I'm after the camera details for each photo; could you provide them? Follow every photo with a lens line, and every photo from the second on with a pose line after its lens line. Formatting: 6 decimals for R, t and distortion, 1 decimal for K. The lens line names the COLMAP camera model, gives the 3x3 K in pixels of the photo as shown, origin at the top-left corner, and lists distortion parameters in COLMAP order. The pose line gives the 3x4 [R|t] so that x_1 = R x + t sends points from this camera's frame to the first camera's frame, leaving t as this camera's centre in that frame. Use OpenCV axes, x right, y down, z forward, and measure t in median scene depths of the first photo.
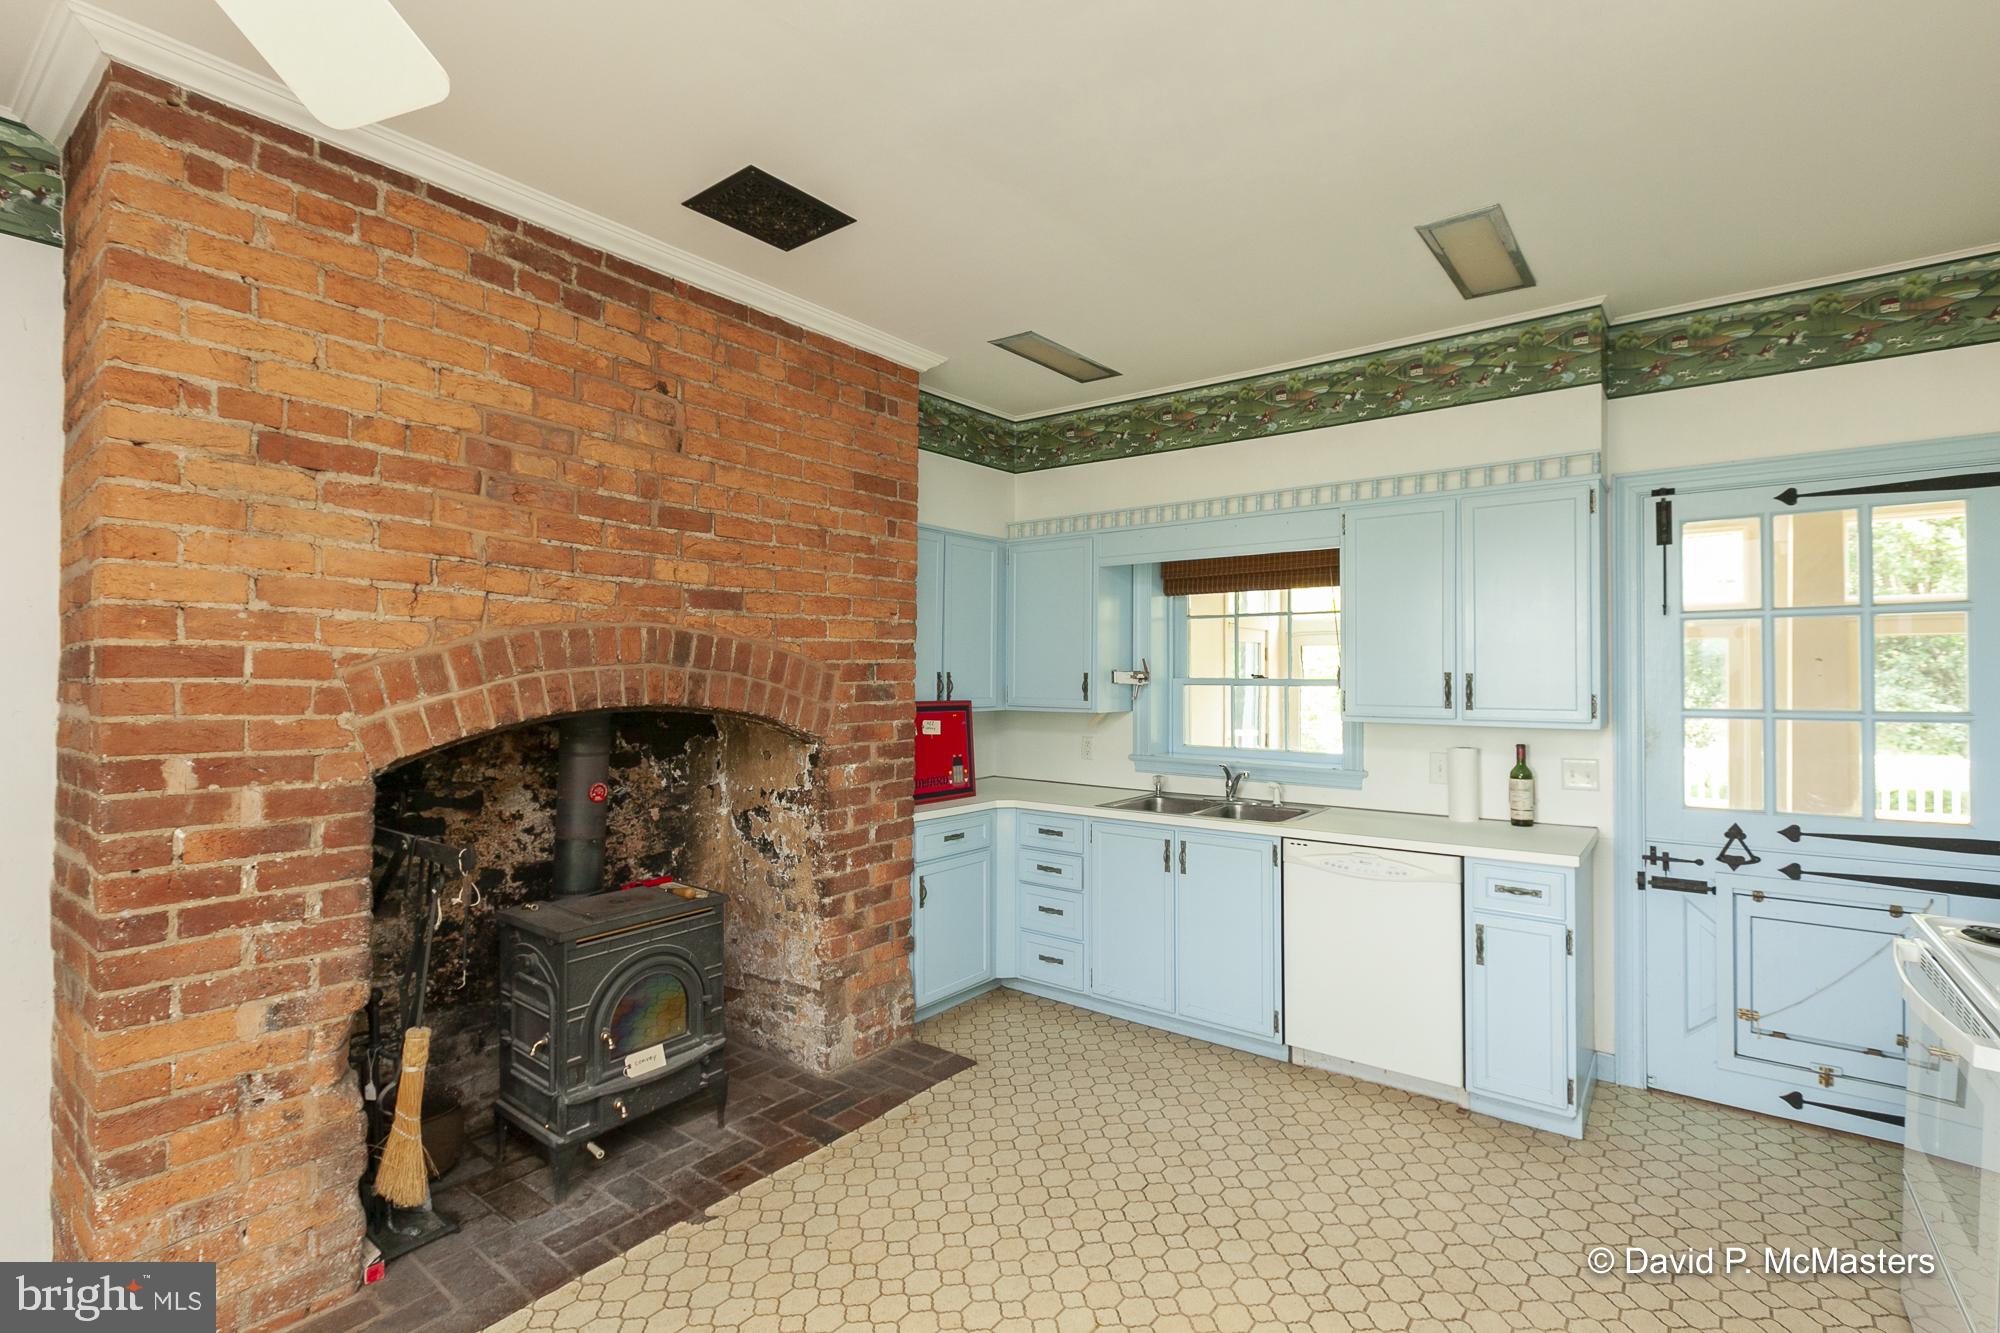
lens RADIAL K [[922.6, 0, 966.6], [0, 922.6, 663.7], [0, 0, 1]] dist [-0.000820, -0.000036]
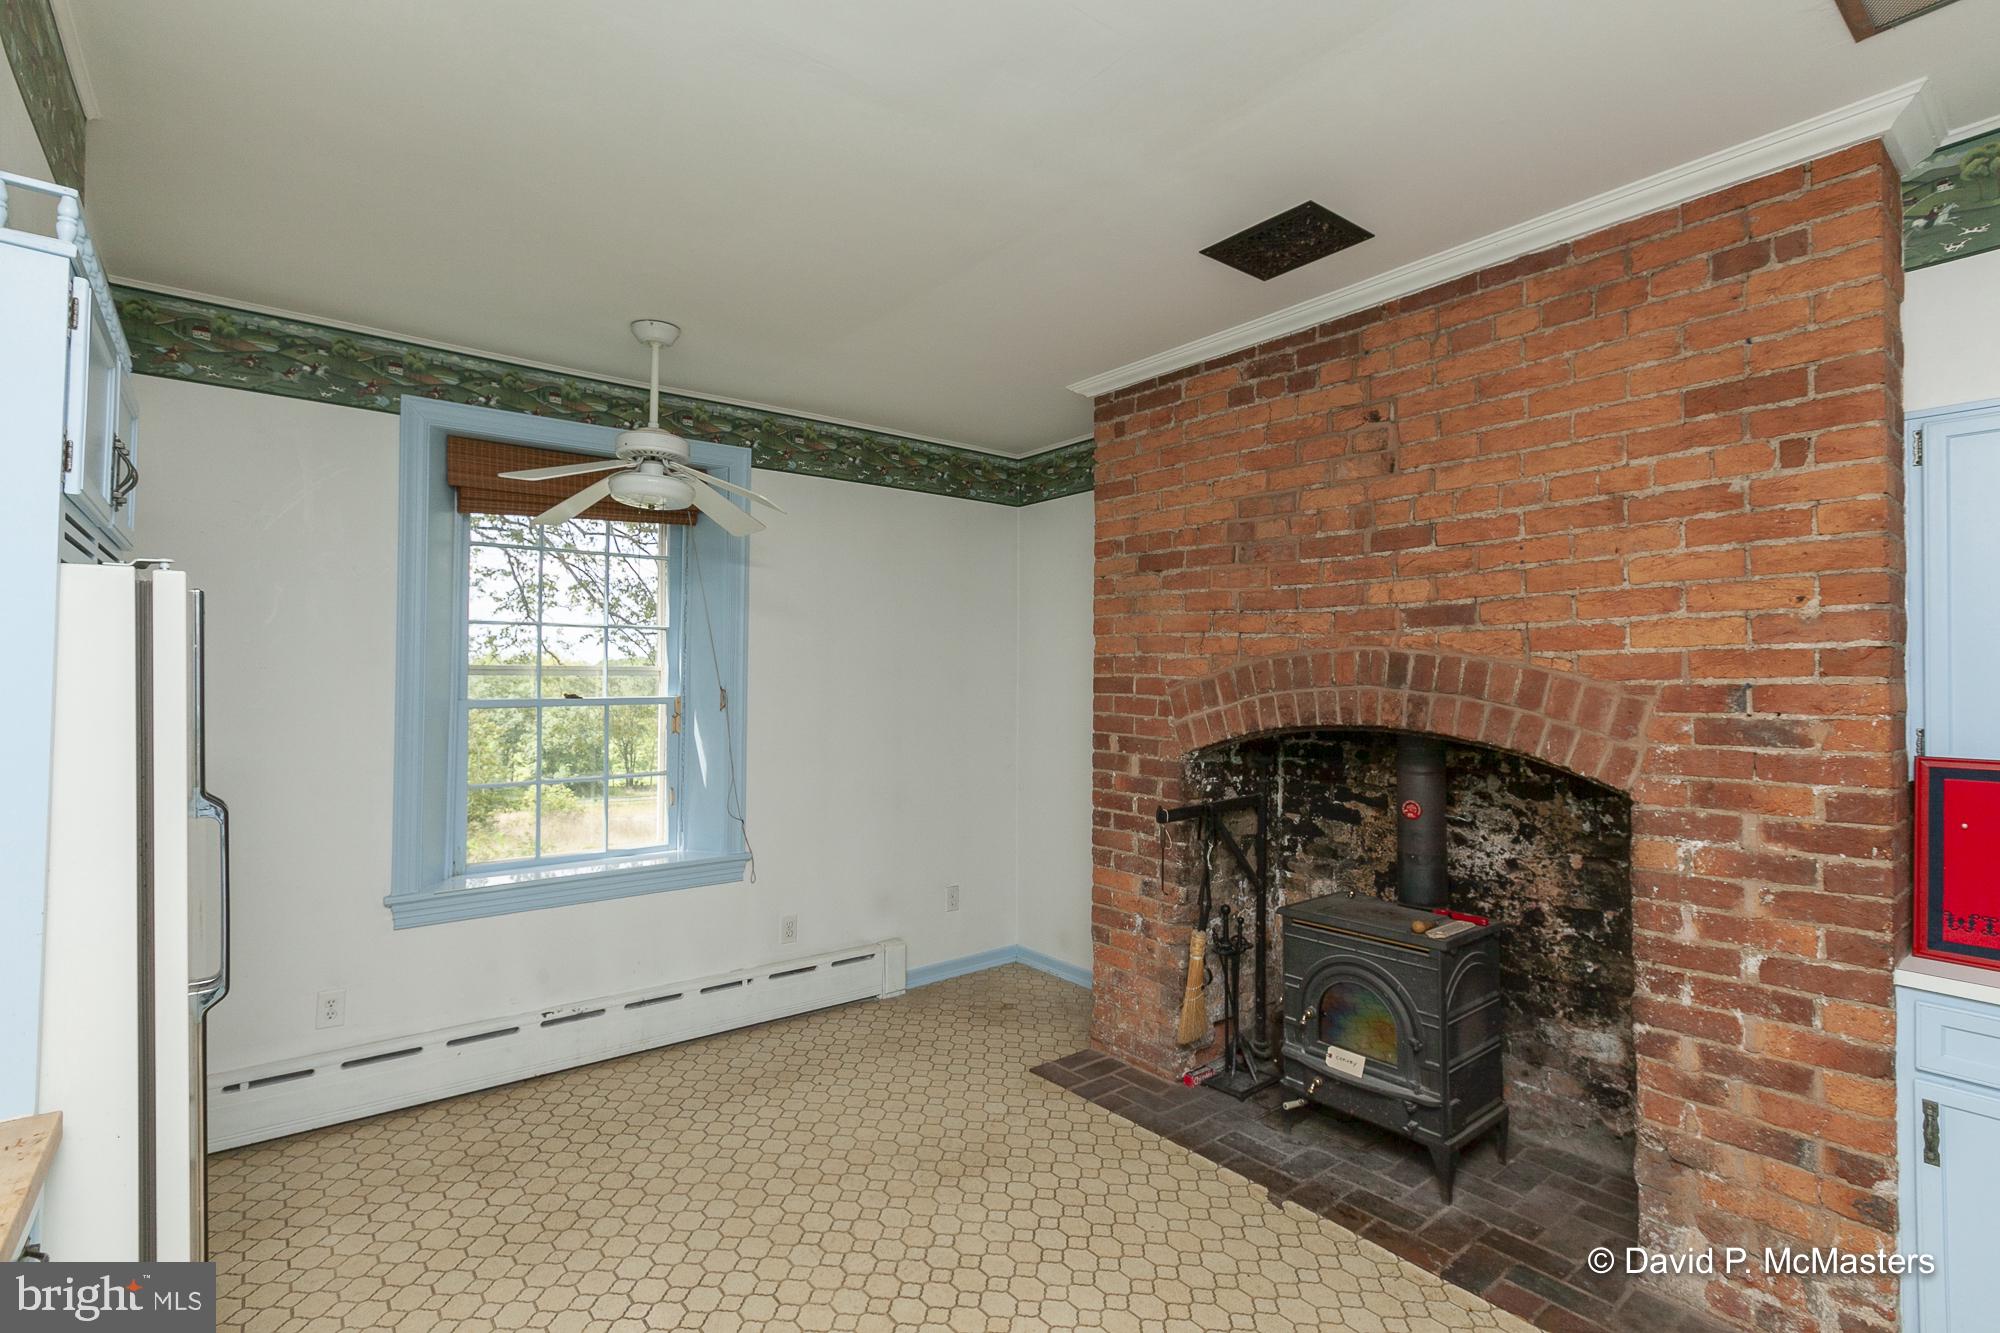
lens RADIAL K [[906.6, 0, 998.3], [0, 906.6, 658.8], [0, 0, 1]] dist [0.001978, 0.000021]
pose [[-0.205135, -0.028643, -0.978314, 0.723072], [0.002080, 0.999557, -0.029701, -0.000703], [0.978731, -0.008128, -0.204984, 0.781643]]
